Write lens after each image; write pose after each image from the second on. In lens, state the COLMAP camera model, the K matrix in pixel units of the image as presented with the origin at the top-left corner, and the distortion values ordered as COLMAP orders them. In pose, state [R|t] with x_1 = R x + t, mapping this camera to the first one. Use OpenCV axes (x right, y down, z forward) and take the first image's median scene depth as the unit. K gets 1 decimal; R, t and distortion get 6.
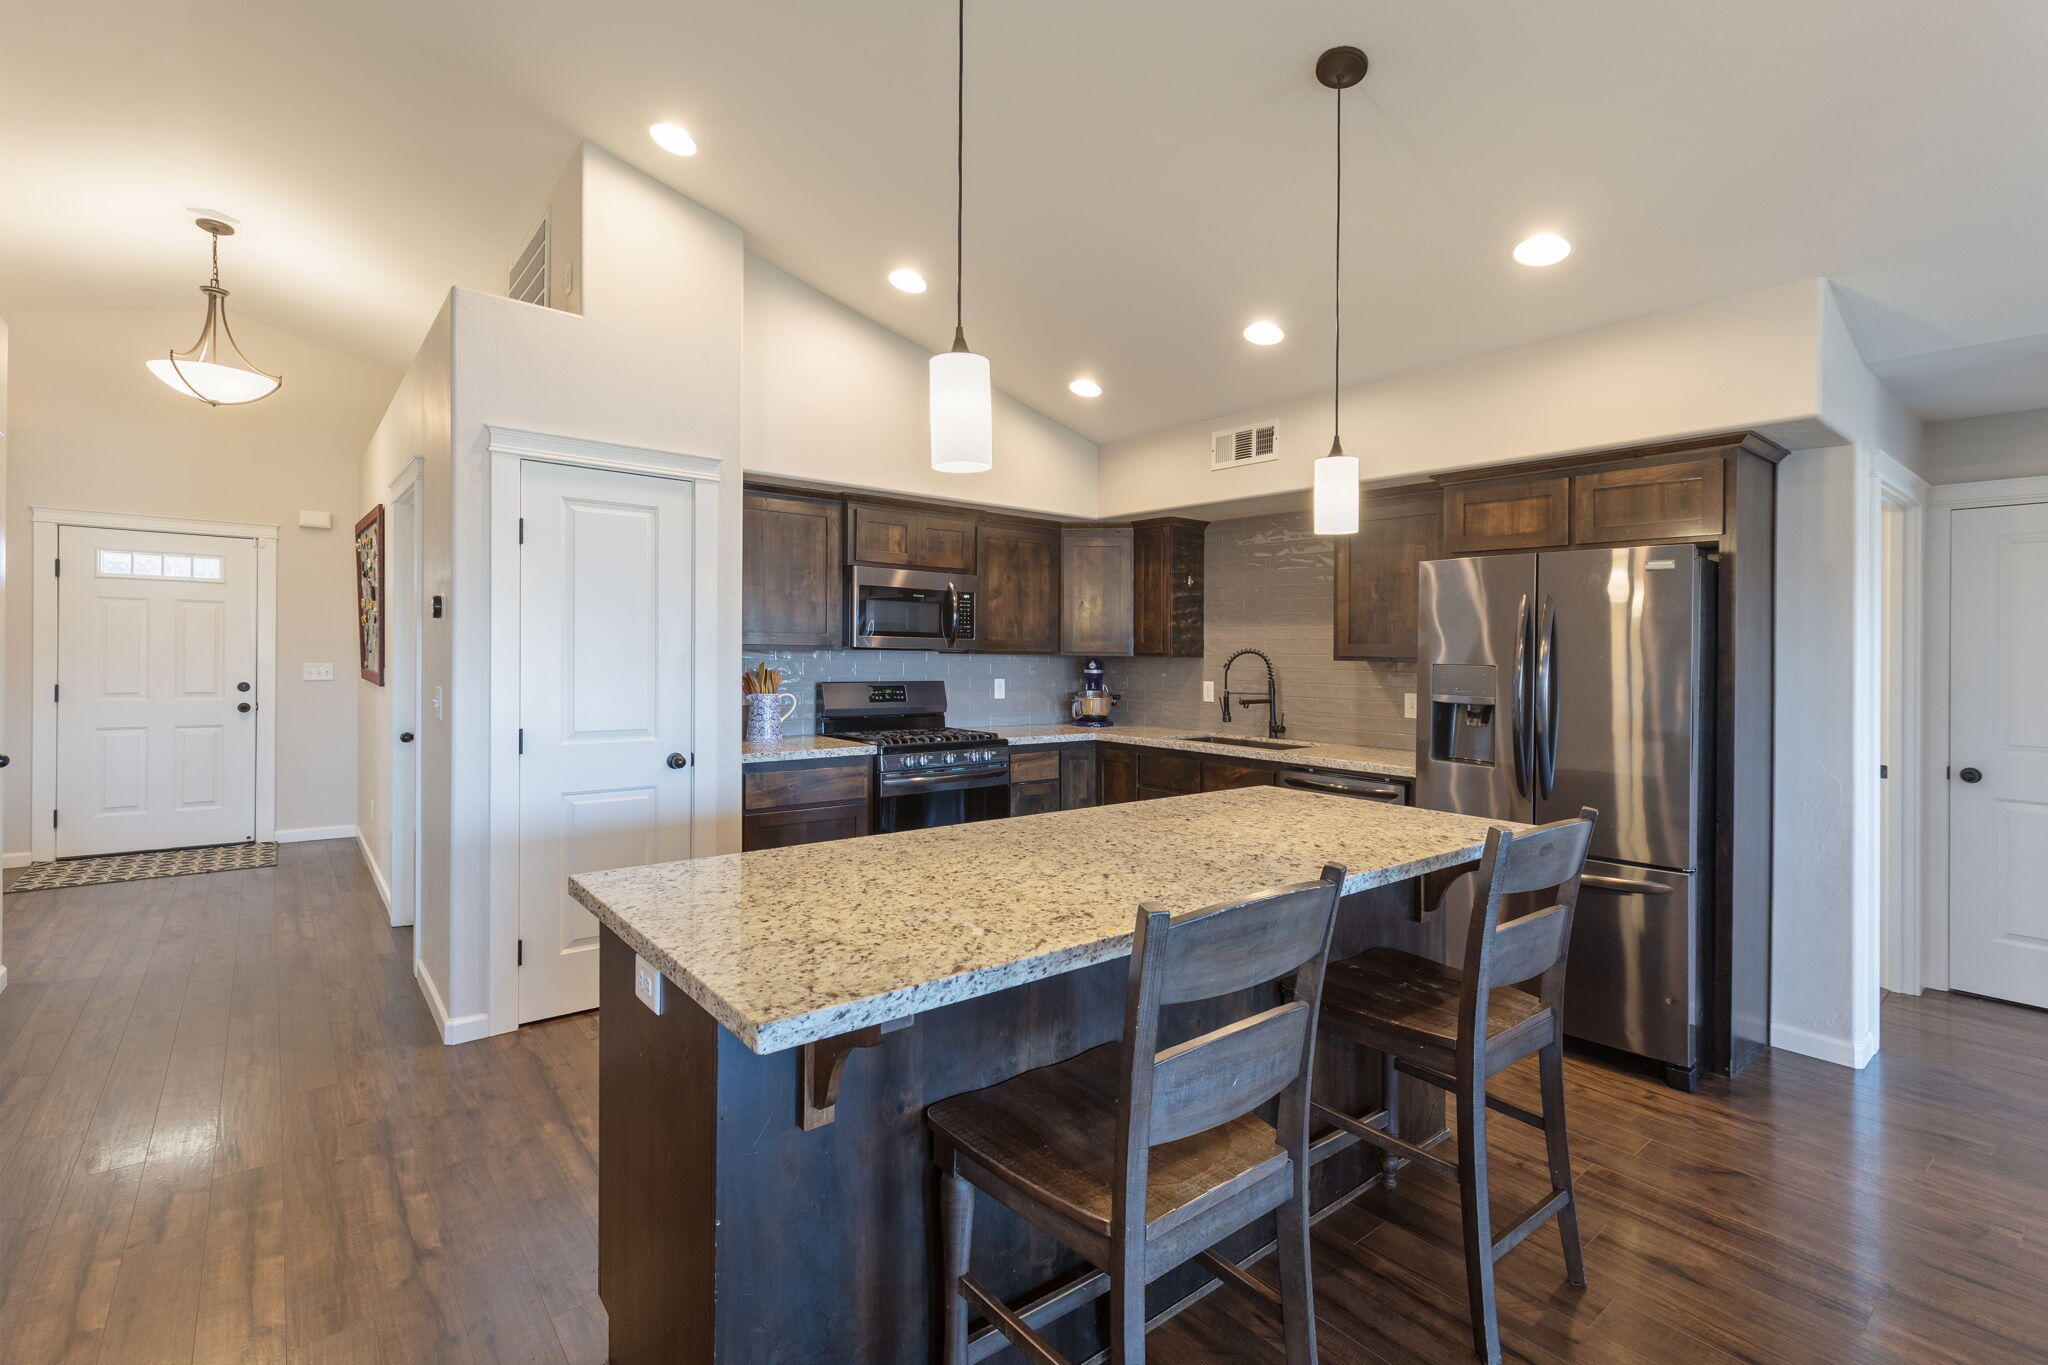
lens RADIAL K [[921.7, 0, 1014.9], [0, 921.7, 674.0], [0, 0, 1]] dist [0.001806, -0.000009]
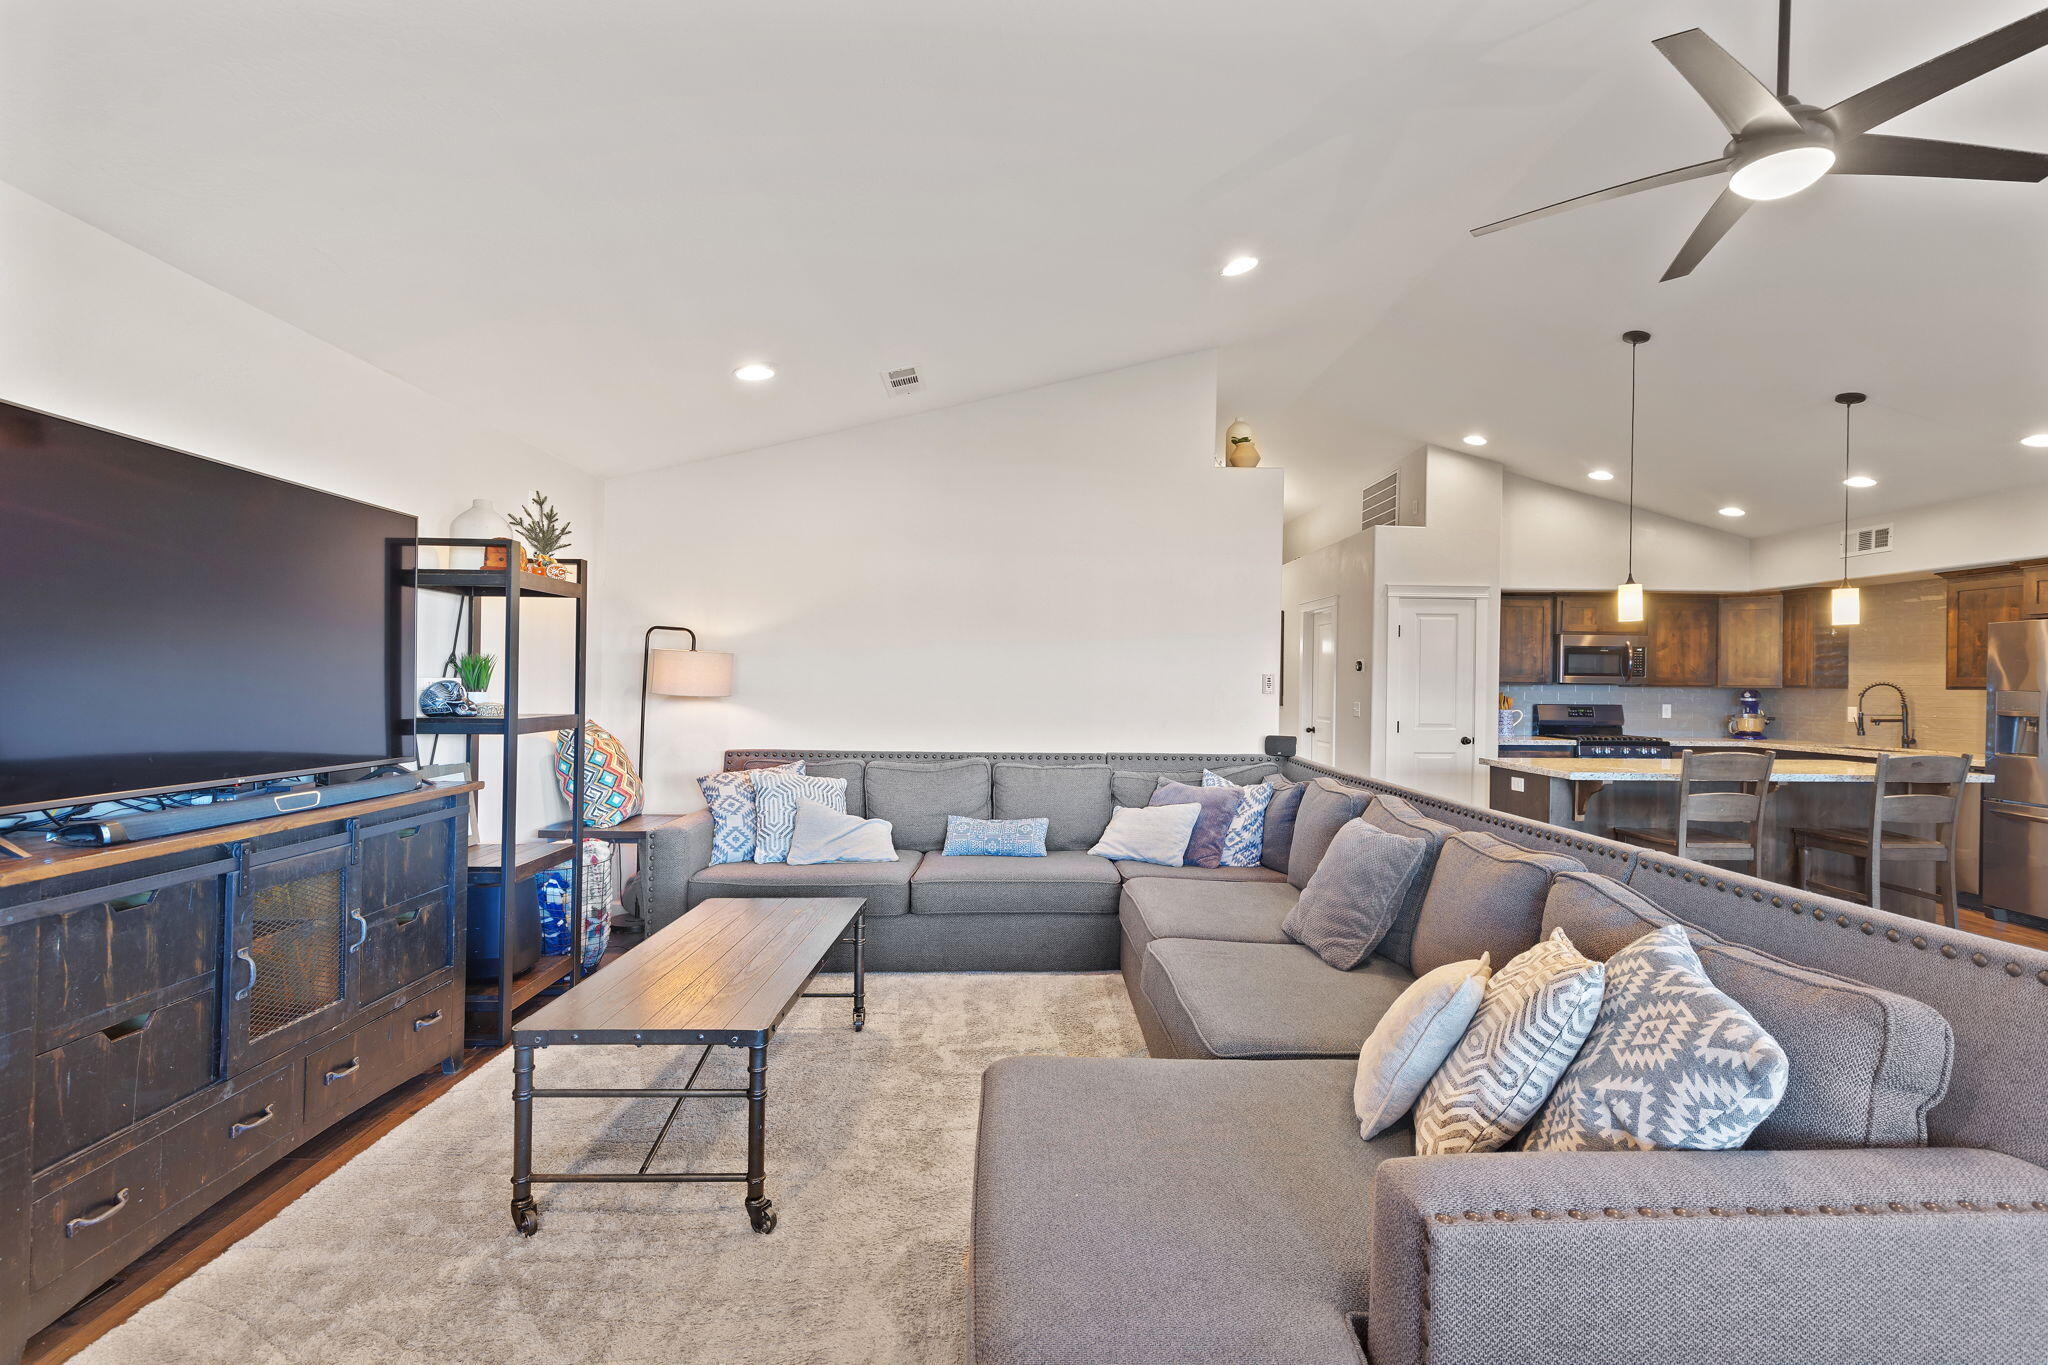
lens RADIAL K [[1006.9, 0, 1021.3], [0, 1006.9, 713.5], [0, 0, 1]] dist [0.002049, 0.000299]
pose [[0.818131, 0.009389, -0.574955, 0.076718], [-0.010331, 0.999945, 0.001629, 0.032996], [0.574939, 0.004607, 0.818183, -1.040184]]
